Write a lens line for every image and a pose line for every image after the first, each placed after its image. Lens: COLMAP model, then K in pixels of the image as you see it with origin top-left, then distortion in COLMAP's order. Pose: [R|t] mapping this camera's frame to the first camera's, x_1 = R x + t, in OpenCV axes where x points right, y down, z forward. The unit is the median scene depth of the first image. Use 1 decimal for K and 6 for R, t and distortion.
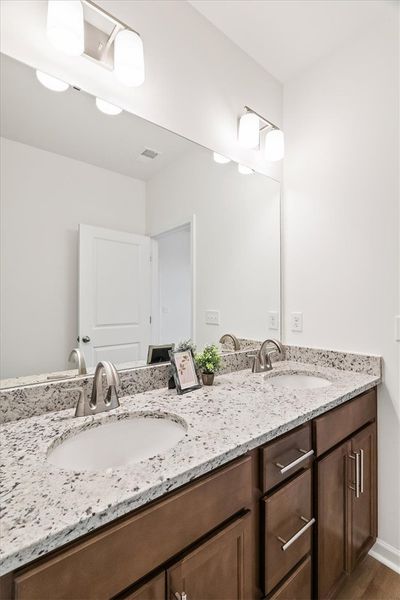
lens RADIAL K [[279.0, 0, 200.2], [0, 279.0, 303.3], [0, 0, 1]] dist [-0.003910, -0.000772]
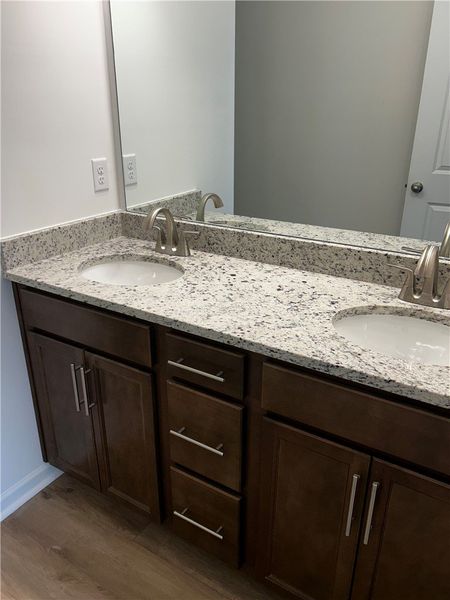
lens RADIAL K [[482.1, 0, 223.6], [0, 482.1, 300.3], [0, 0, 1]] dist [0.060518, -0.081690]
pose [[0.311771, 0.366391, -0.876674, 1.511900], [0.002483, 0.922344, 0.386361, -0.187572], [0.950154, -0.122633, 0.286650, 0.657676]]
